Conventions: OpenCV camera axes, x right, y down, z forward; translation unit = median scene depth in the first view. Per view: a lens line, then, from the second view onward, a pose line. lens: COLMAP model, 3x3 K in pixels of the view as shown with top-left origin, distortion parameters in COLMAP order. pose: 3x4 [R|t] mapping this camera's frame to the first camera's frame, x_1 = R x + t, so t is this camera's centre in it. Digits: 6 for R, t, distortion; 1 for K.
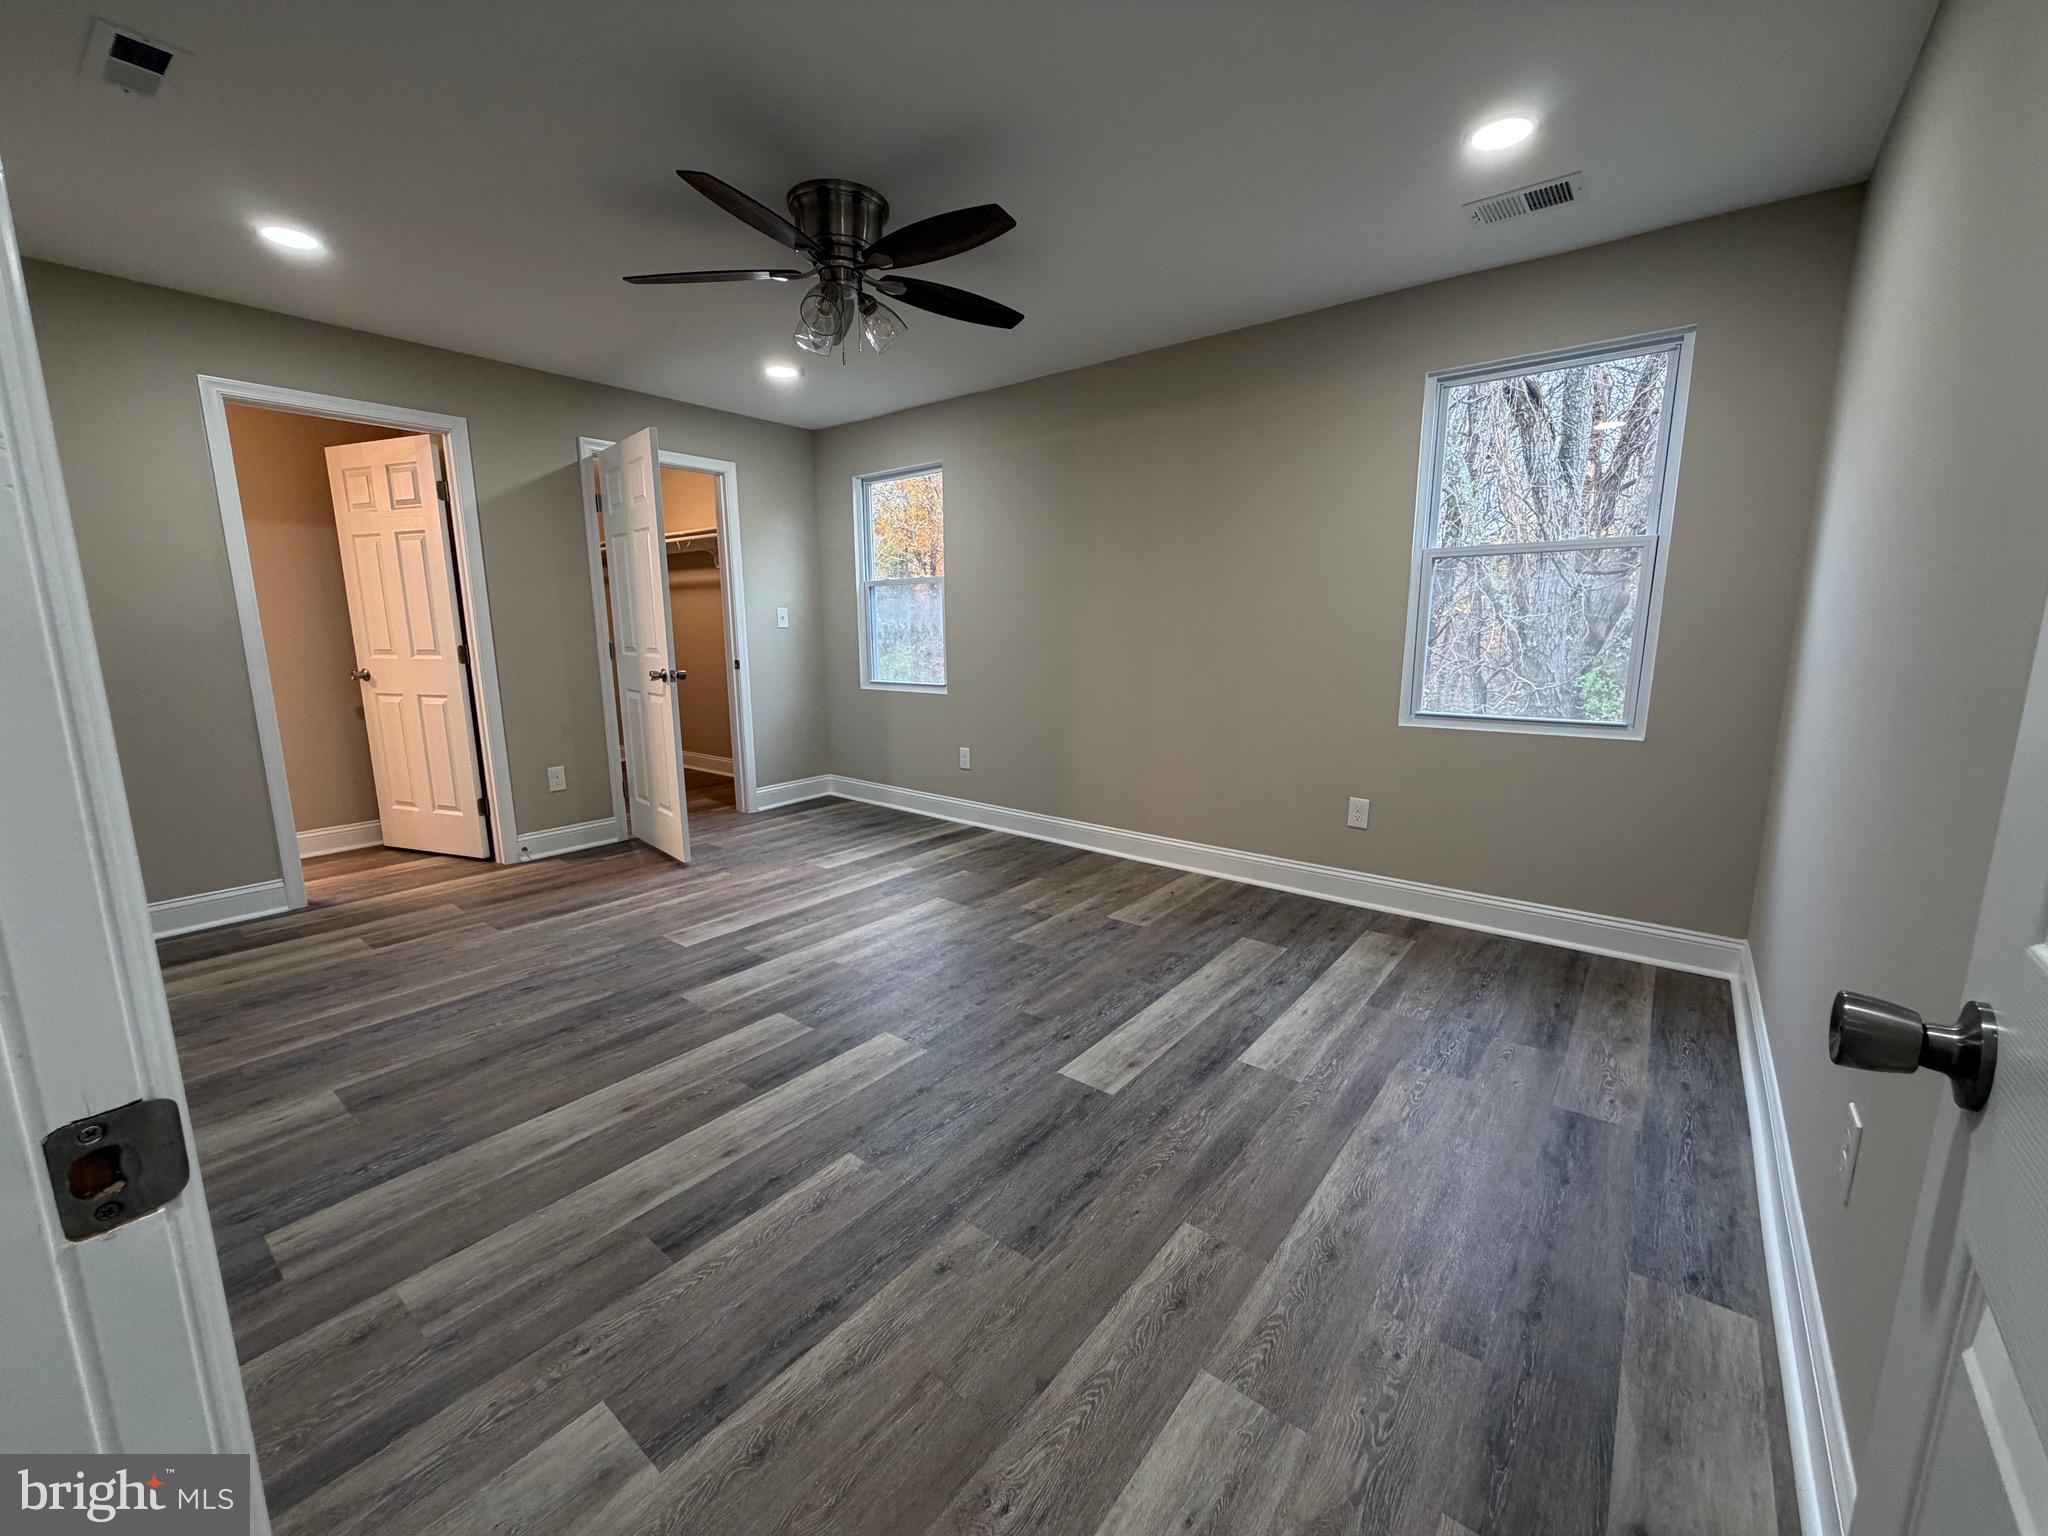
lens RADIAL K [[815.6, 0, 980.5], [0, 815.6, 788.4], [0, 0, 1]] dist [-0.001012, 0.000146]
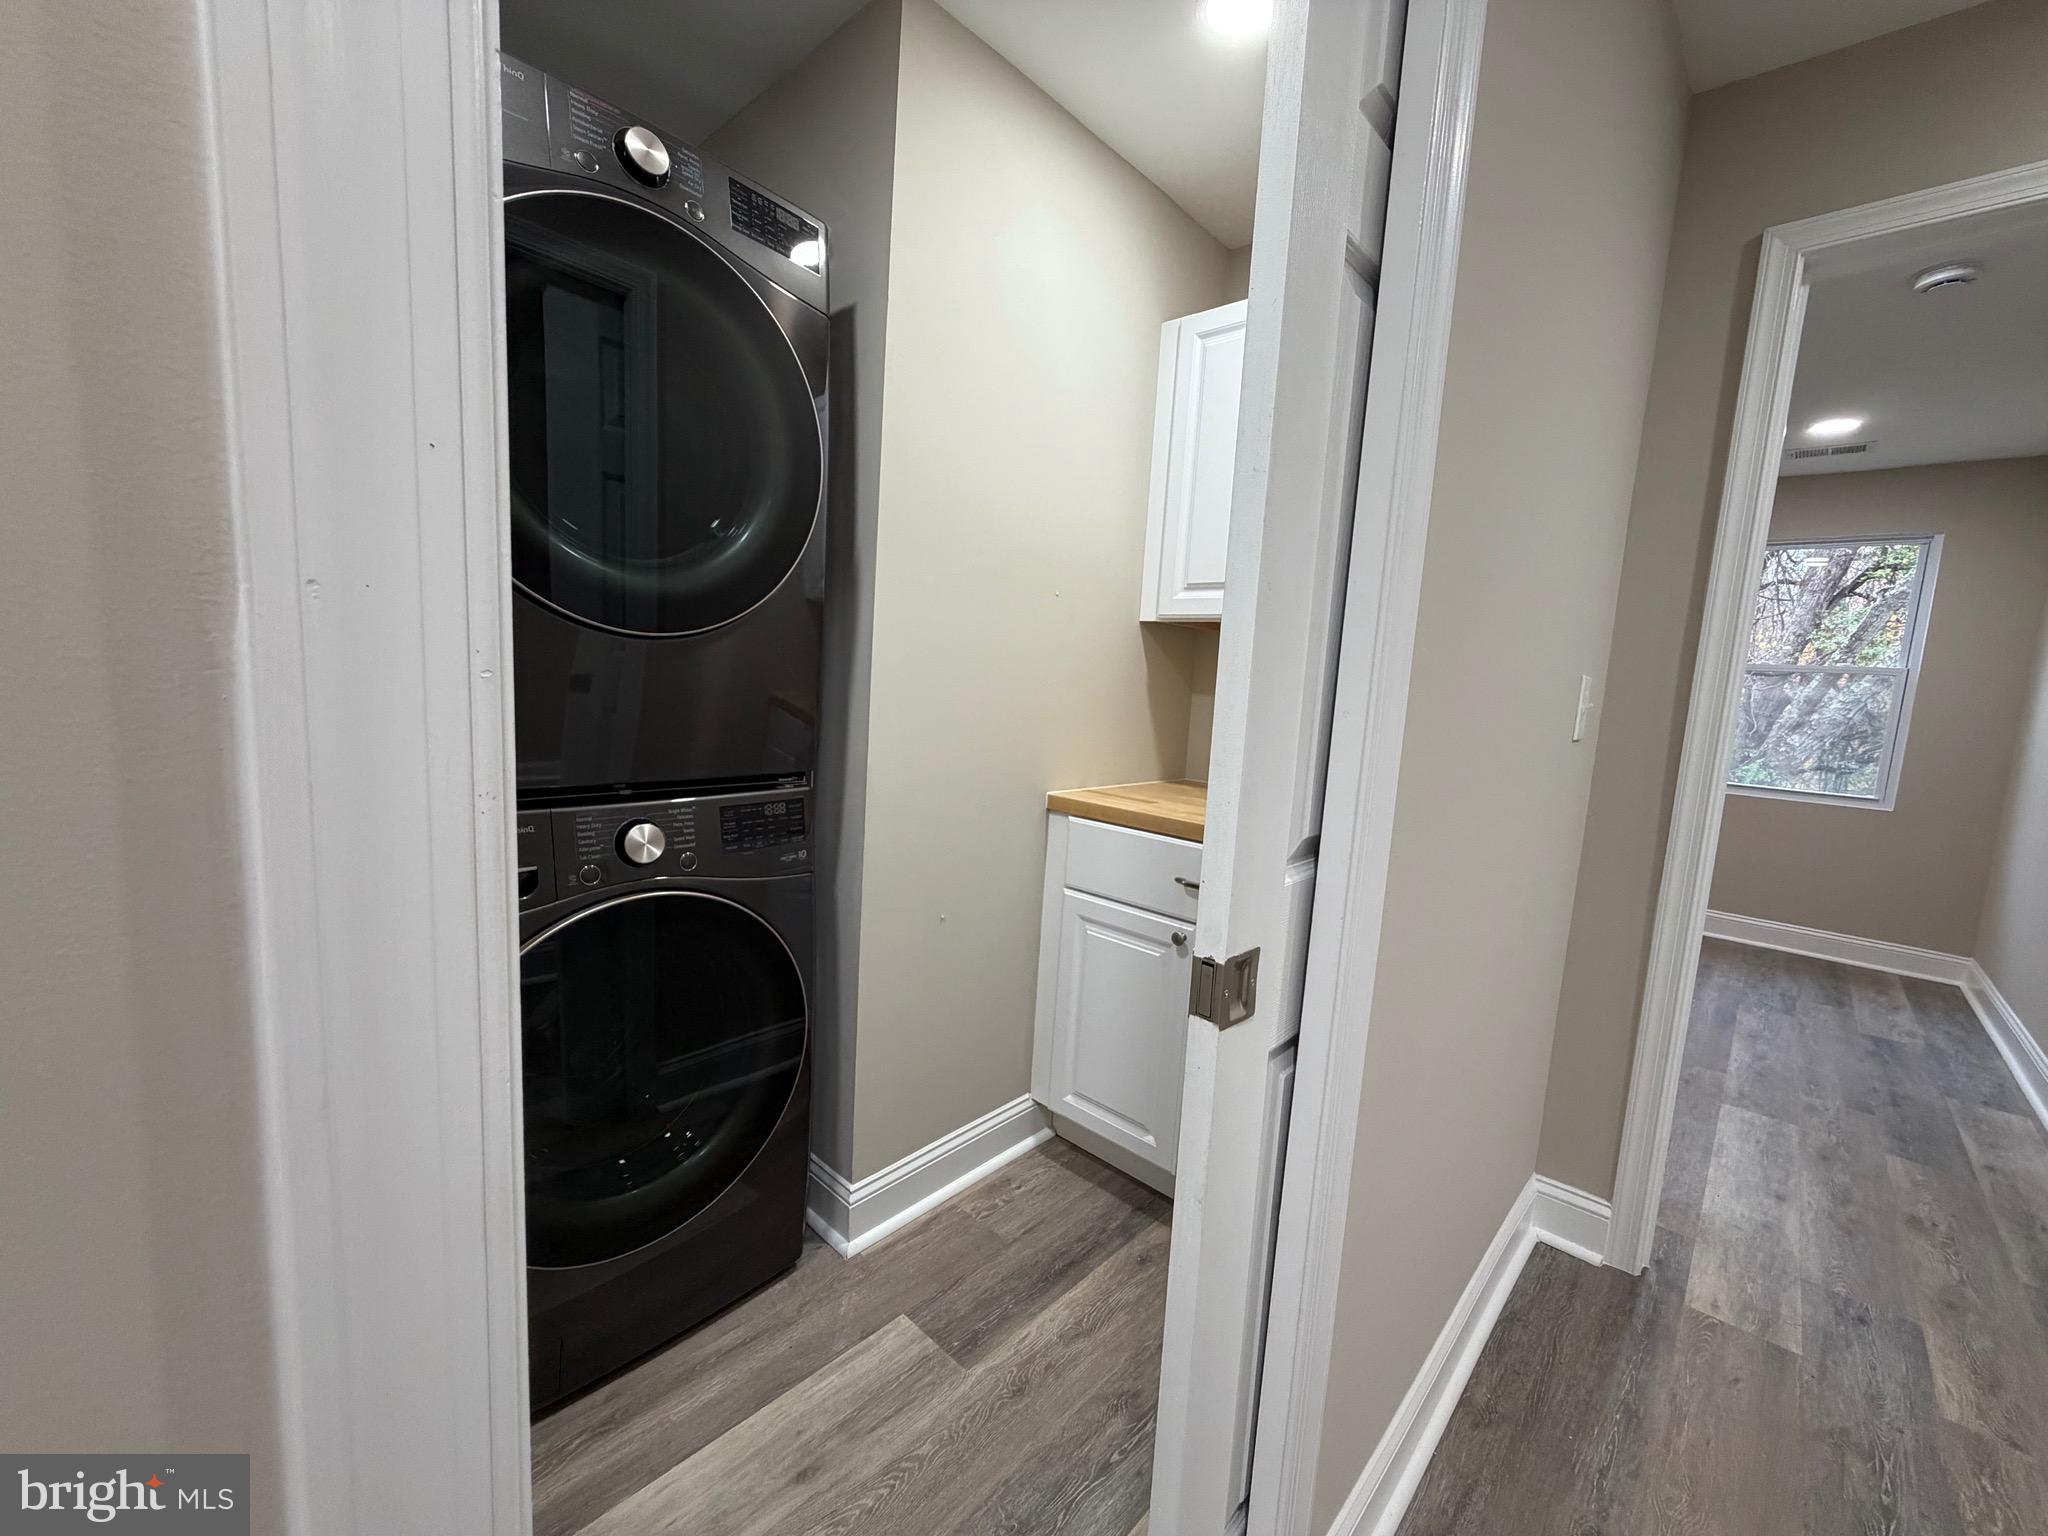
lens RADIAL K [[815.6, 0, 1033.0], [0, 815.6, 769.6], [0, 0, 1]] dist [-0.001012, 0.000146]
pose [[0.996016, 0.074591, -0.048861, -0.584536], [-0.078369, 0.993659, -0.080627, 0.107878], [0.042537, 0.084135, 0.995546, -0.454229]]
